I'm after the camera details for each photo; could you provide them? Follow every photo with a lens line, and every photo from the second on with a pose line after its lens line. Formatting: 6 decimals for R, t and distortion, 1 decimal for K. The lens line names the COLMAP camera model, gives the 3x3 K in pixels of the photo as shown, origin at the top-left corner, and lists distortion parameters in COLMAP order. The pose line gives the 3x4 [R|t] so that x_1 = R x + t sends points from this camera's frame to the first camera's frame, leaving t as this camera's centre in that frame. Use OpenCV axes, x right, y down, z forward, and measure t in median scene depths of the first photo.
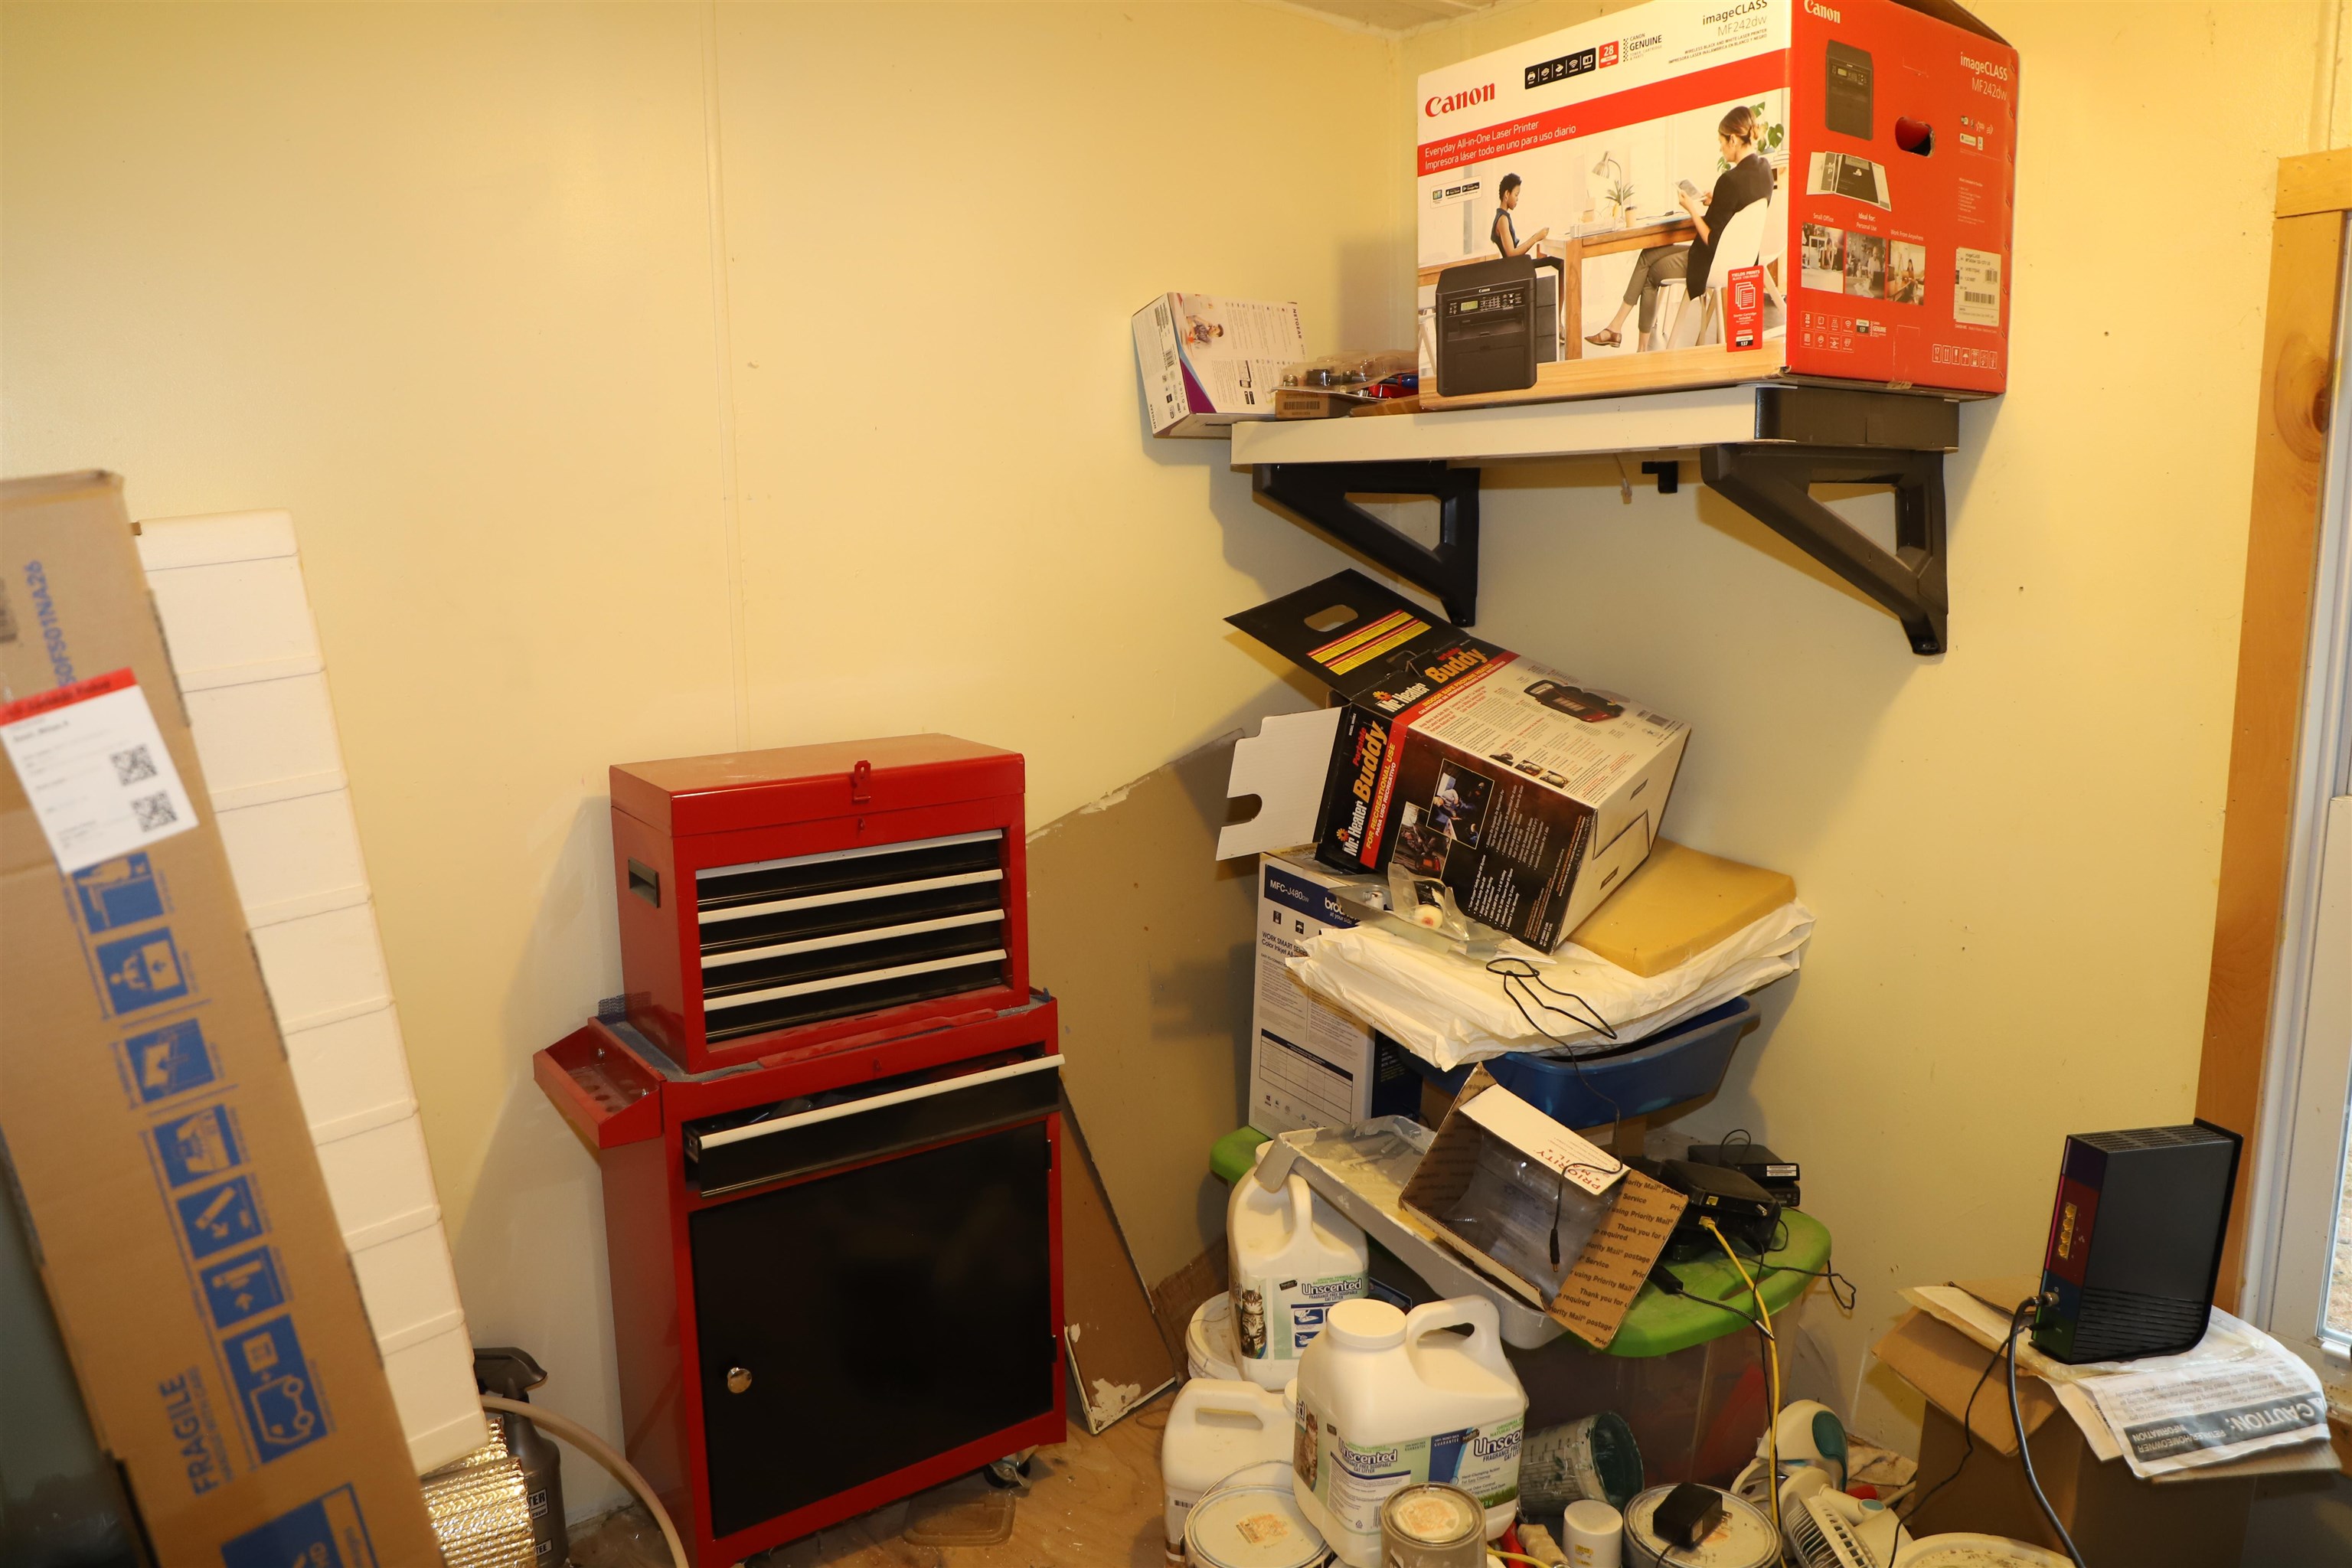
lens RADIAL K [[1643.9, 0, 1156.0], [0, 1643.9, 774.2], [0, 0, 1]] dist [-0.069775, 0.041623]
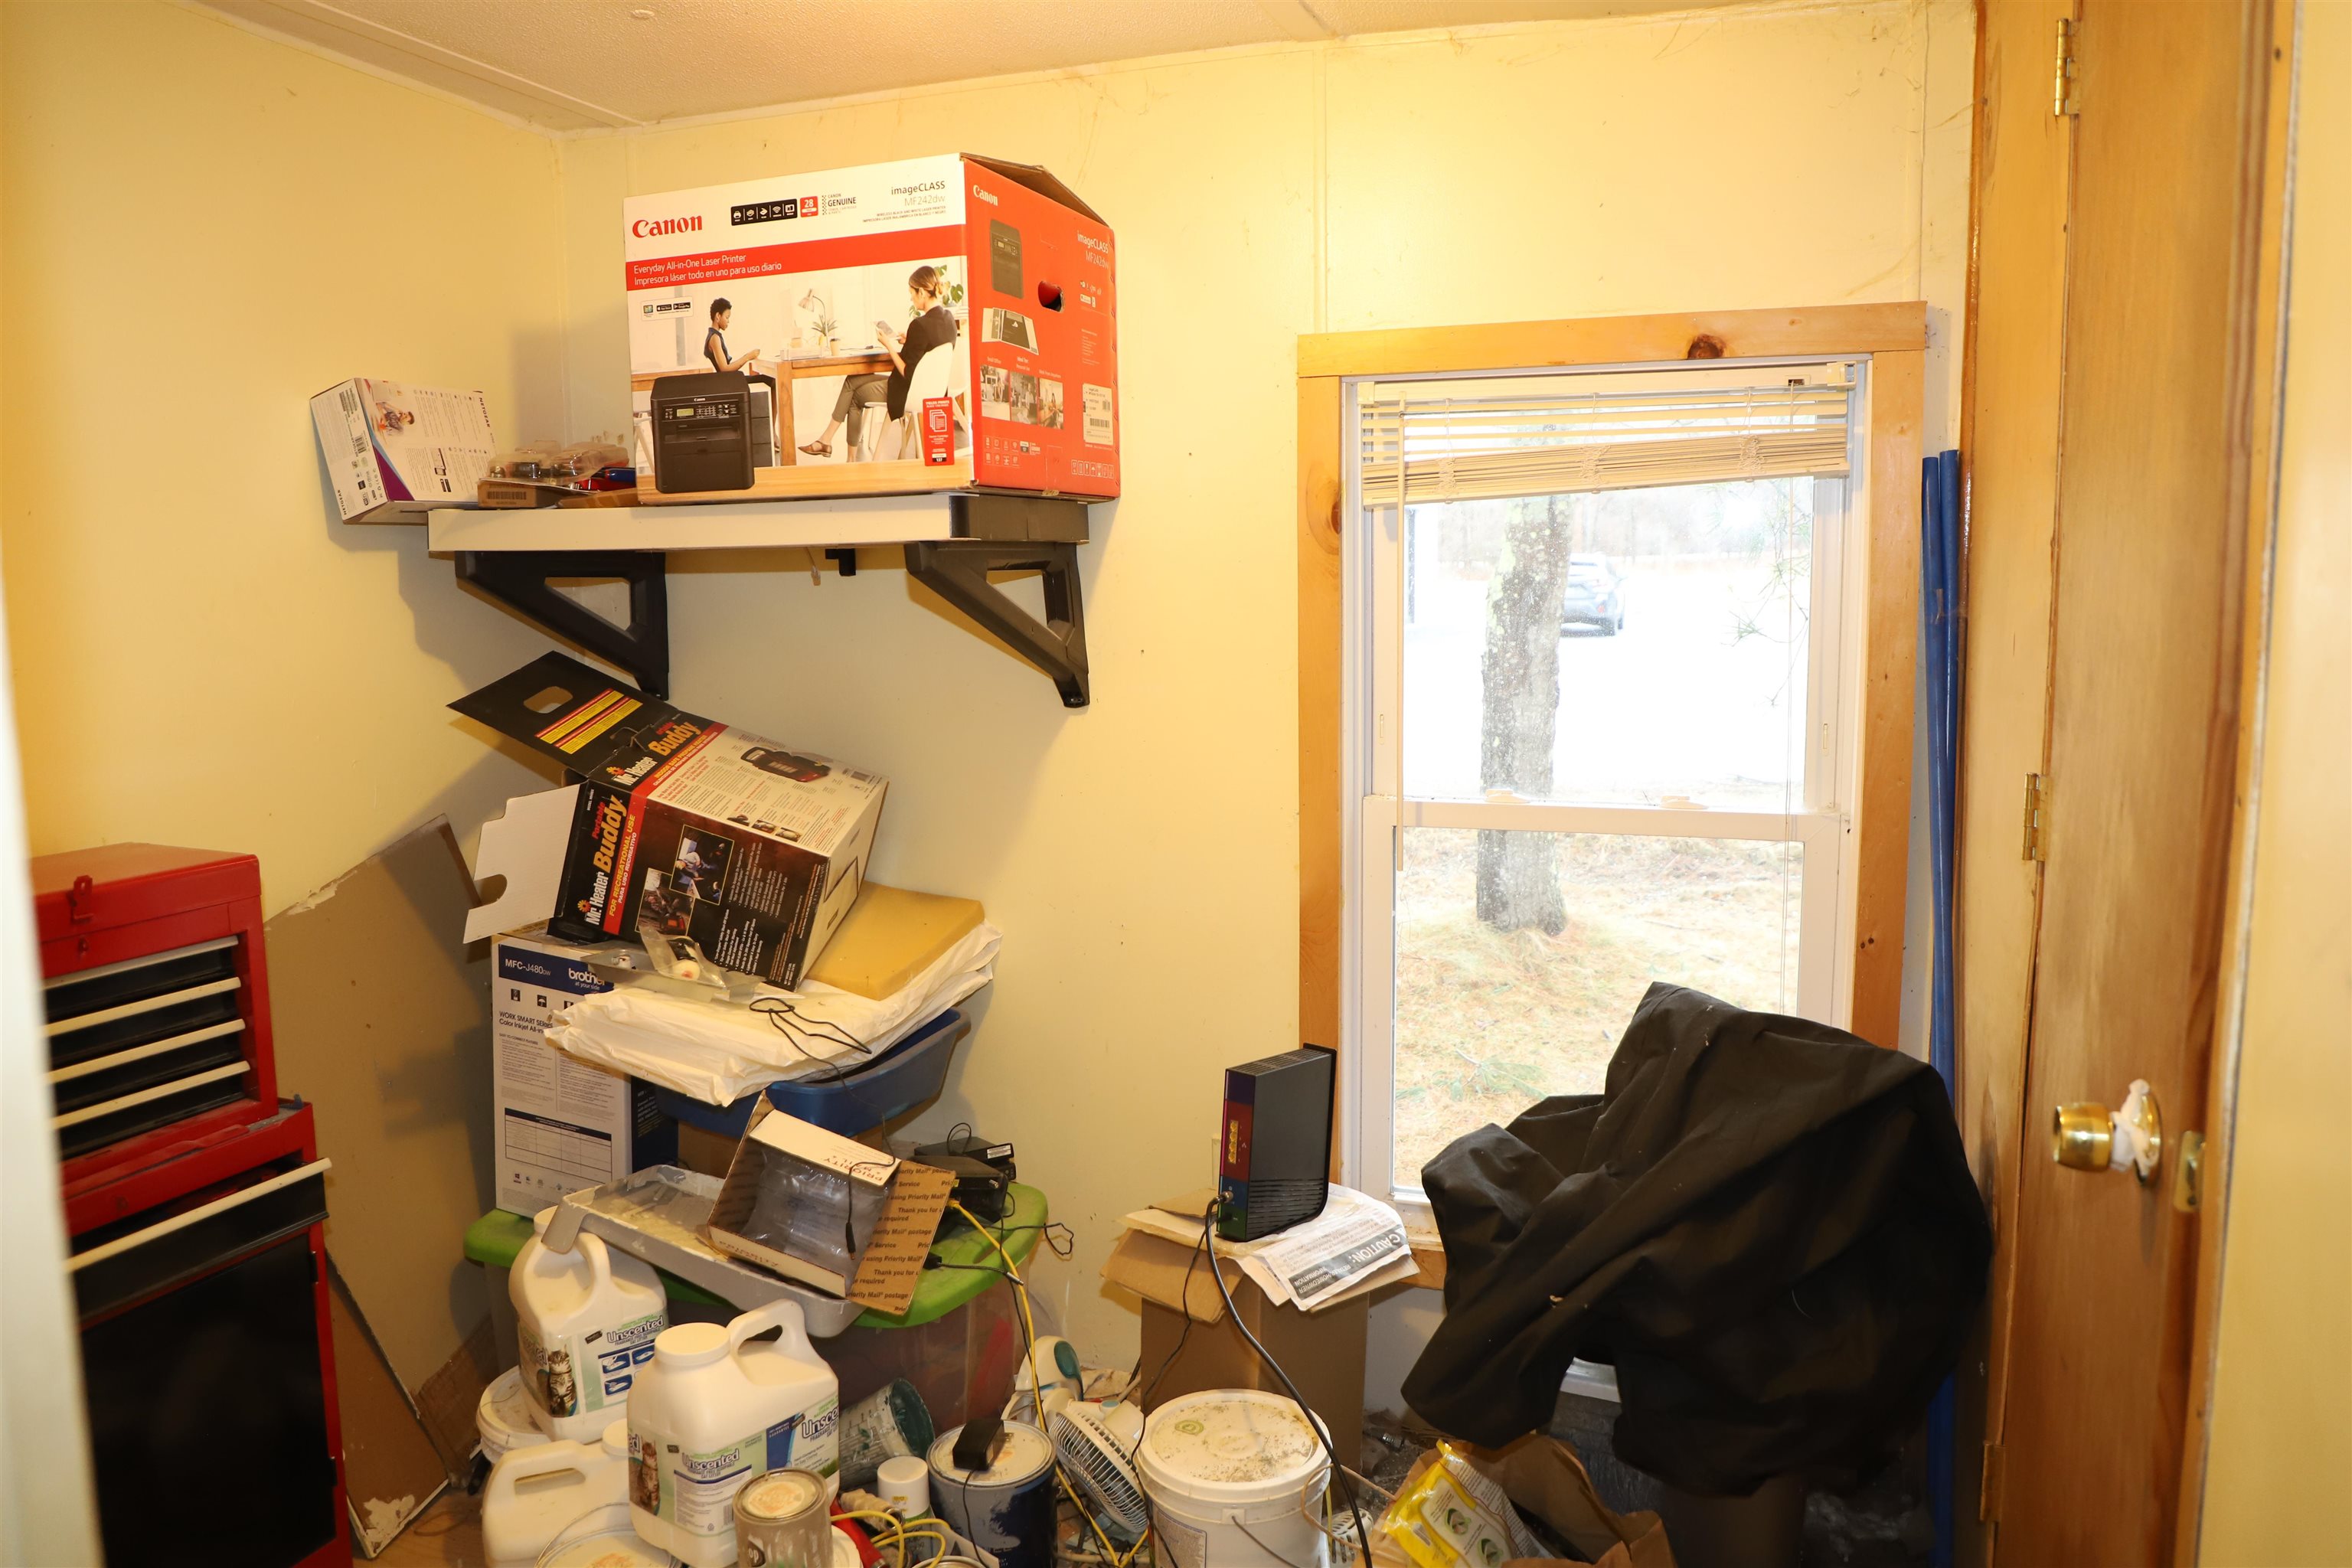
lens RADIAL K [[1675.8, 0, 1176.0], [0, 1675.8, 784.0], [0, 0, 1]] dist [-0.008792, 0.001789]
pose [[0.847704, -0.069633, 0.525880, -0.145815], [0.086781, 0.996195, -0.007979, 0.000892], [-0.523323, 0.052400, 0.850522, -0.128463]]
